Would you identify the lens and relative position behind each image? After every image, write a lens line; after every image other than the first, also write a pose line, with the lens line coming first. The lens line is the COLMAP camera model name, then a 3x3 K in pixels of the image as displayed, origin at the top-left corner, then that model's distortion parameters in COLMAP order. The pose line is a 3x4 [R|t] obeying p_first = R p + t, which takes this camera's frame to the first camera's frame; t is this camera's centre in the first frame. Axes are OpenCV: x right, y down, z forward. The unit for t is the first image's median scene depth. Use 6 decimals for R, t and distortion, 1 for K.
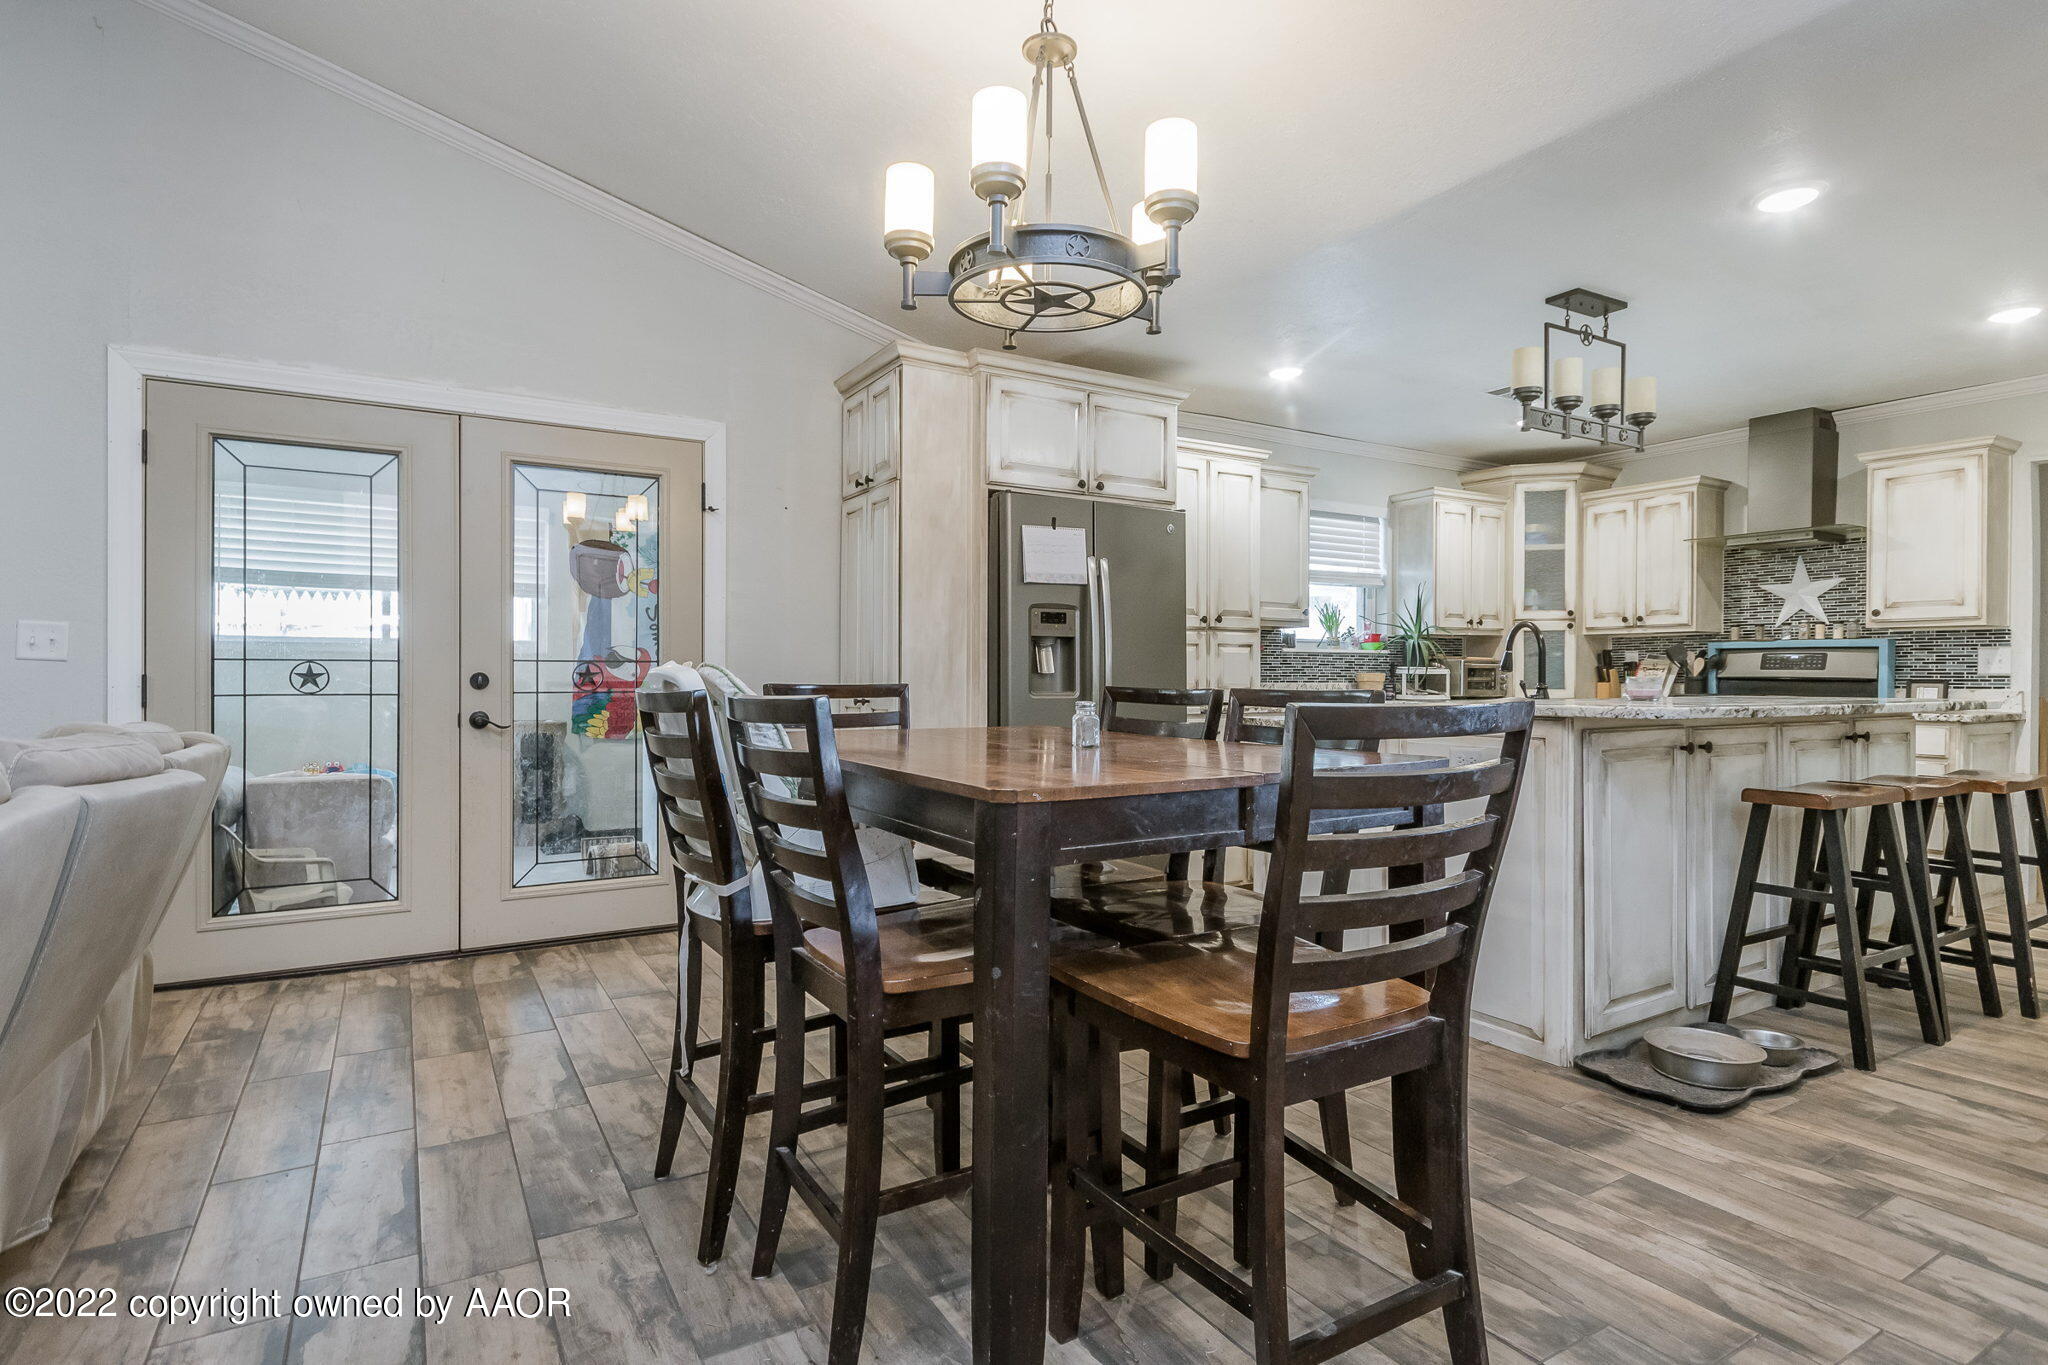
lens RADIAL K [[1046.5, 0, 1015.1], [0, 1046.5, 678.3], [0, 0, 1]] dist [-0.000448, -0.000655]
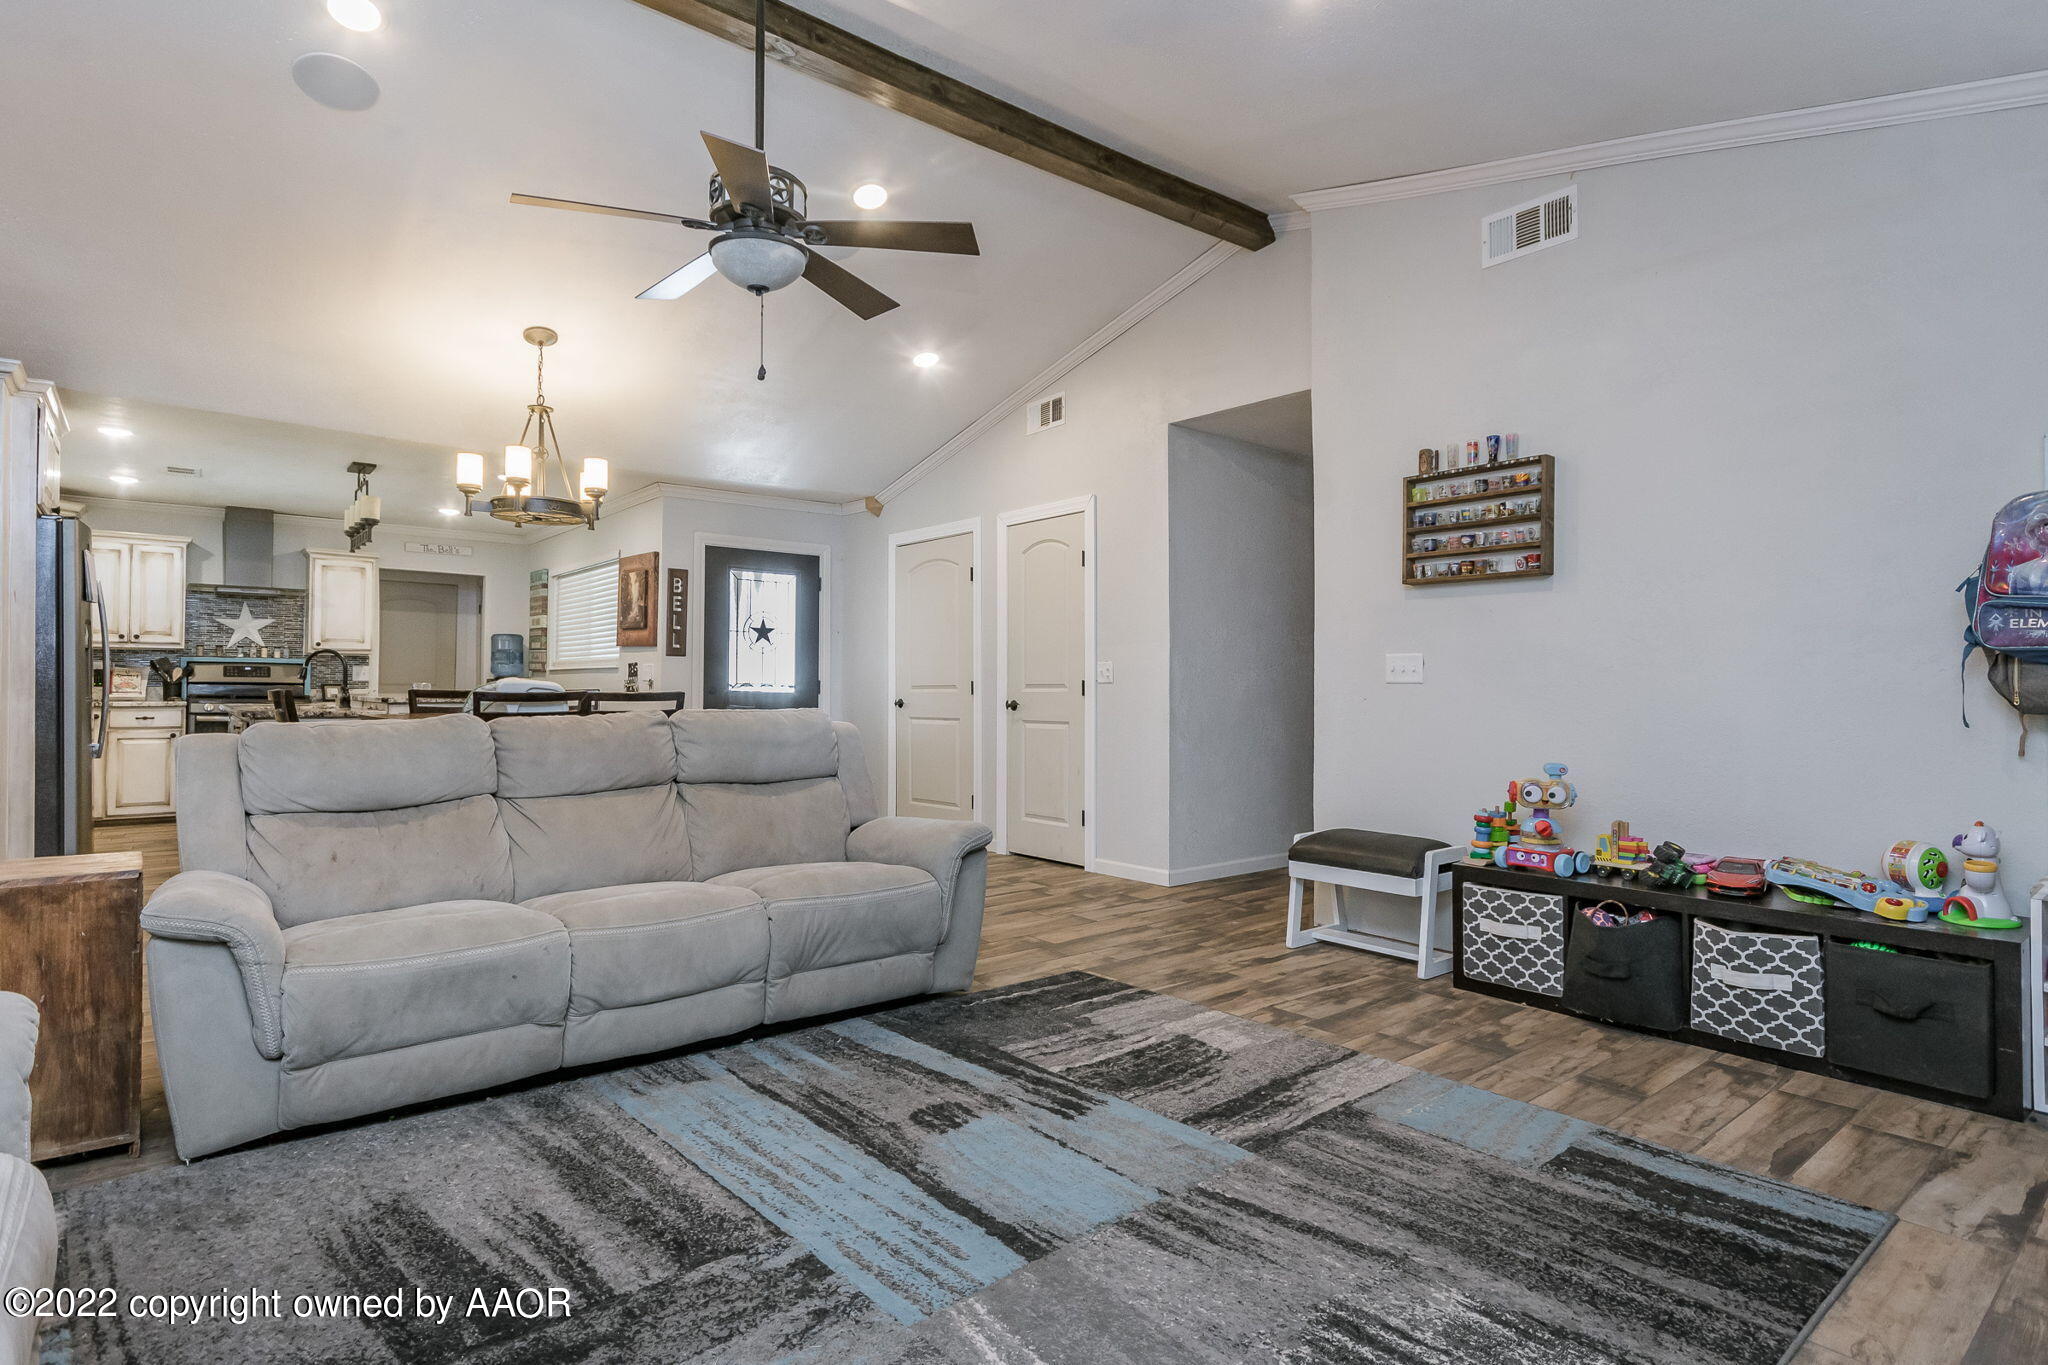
lens RADIAL K [[1046.5, 0, 1017.5], [0, 1046.5, 670.7], [0, 0, 1]] dist [-0.000448, -0.000655]
pose [[-0.158236, 0.010522, 0.987345, -0.939100], [-0.003403, 0.999931, -0.011201, -0.004460], [-0.987395, -0.005132, -0.158190, 0.142171]]
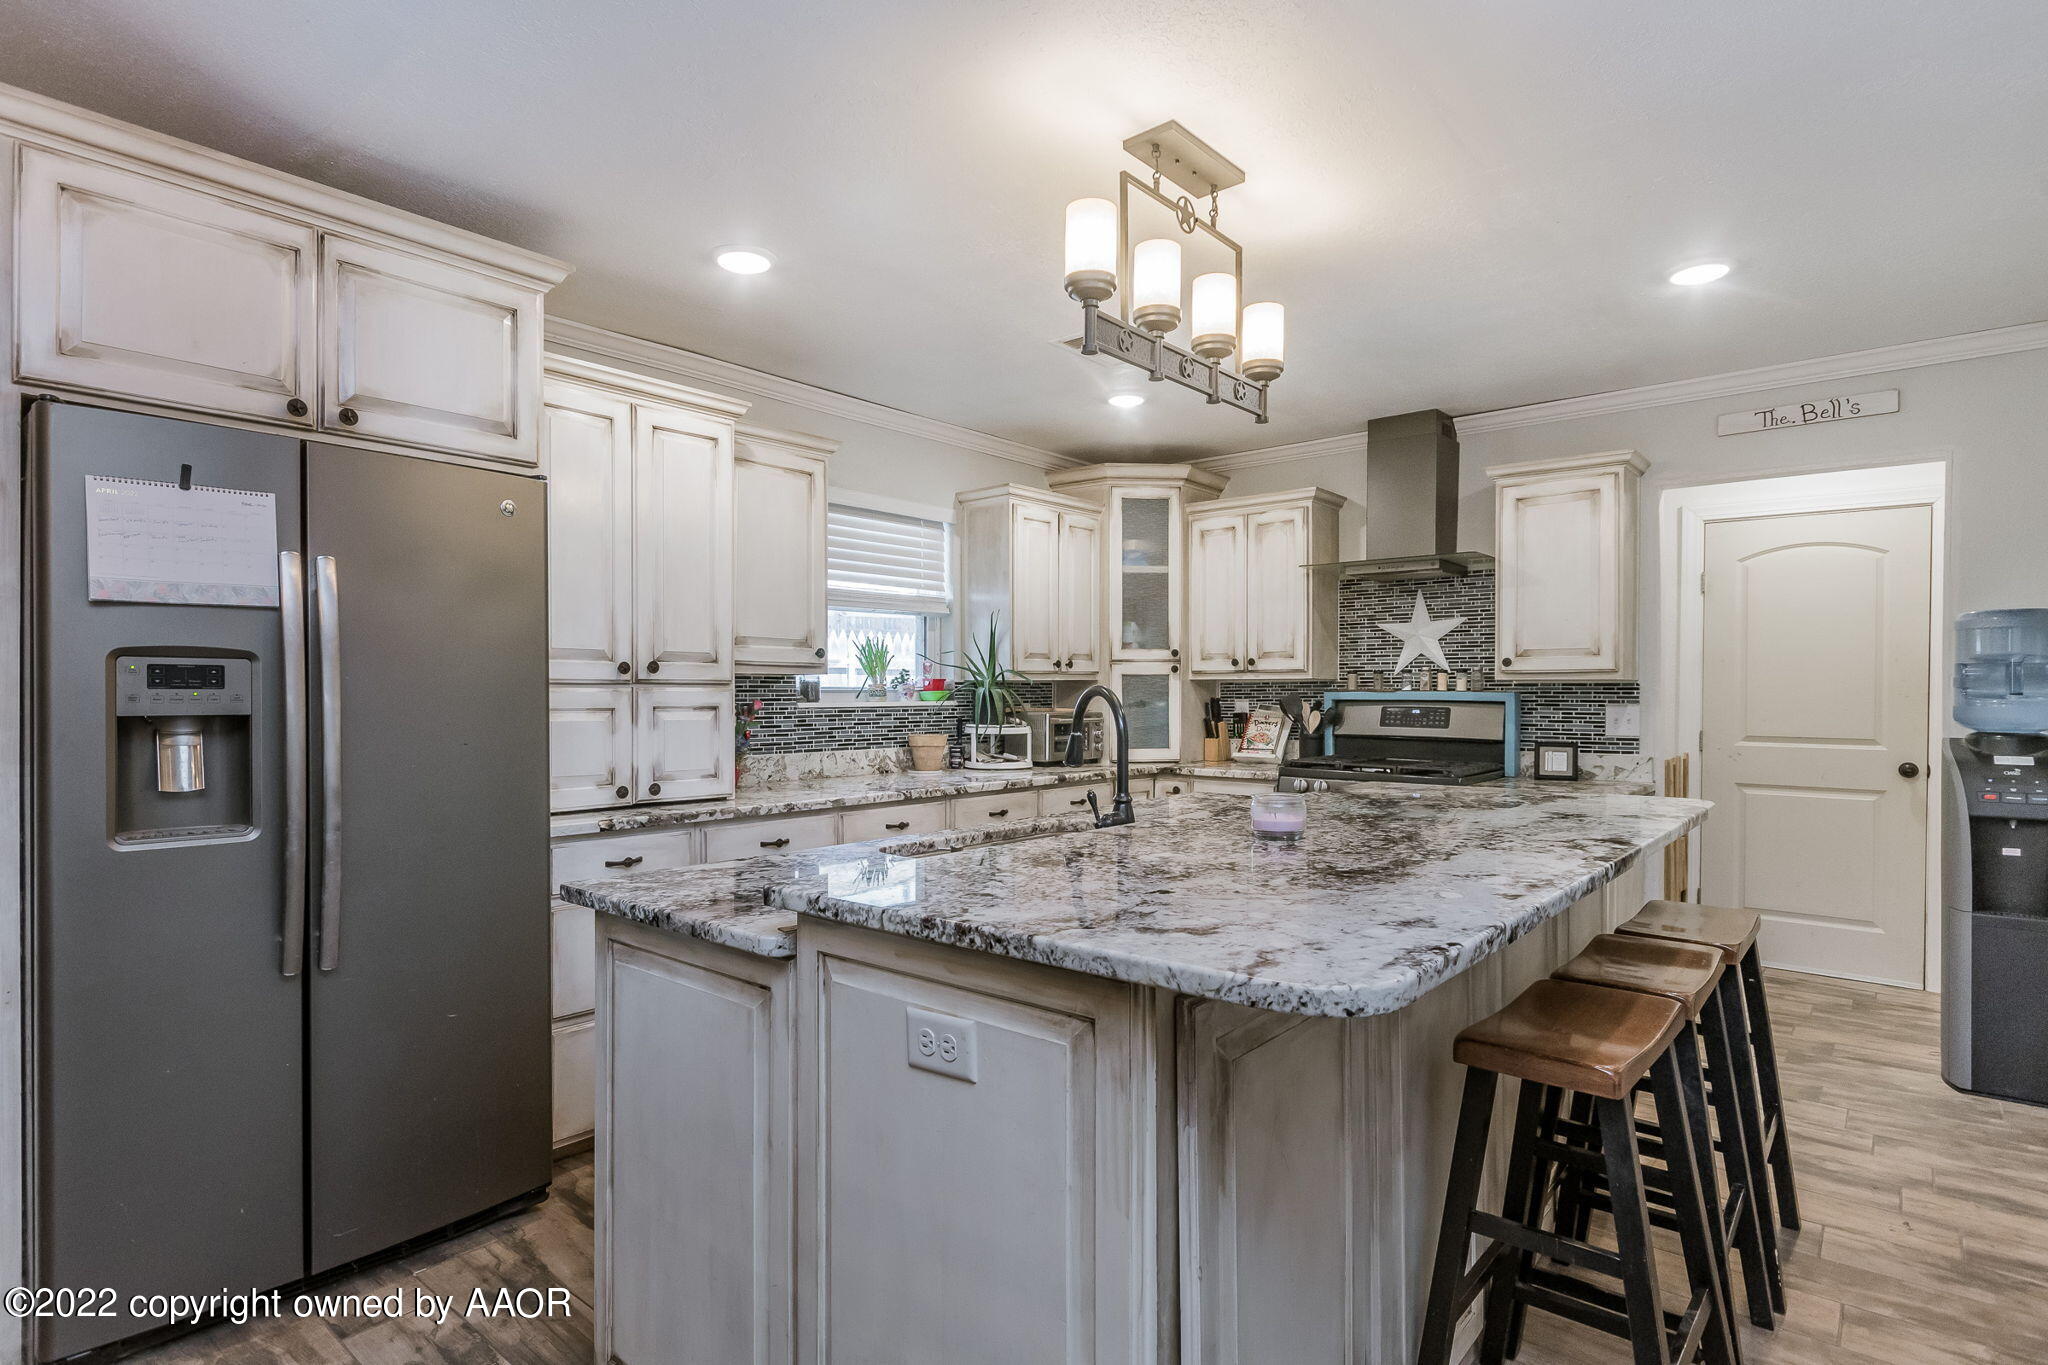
lens RADIAL K [[1046.5, 0, 1027.8], [0, 1046.5, 691.8], [0, 0, 1]] dist [-0.000448, -0.000655]
pose [[0.942628, -0.004723, 0.333812, 0.182408], [0.005537, 0.999984, -0.001489, -0.037029], [-0.333799, 0.003251, 0.942639, 0.327736]]
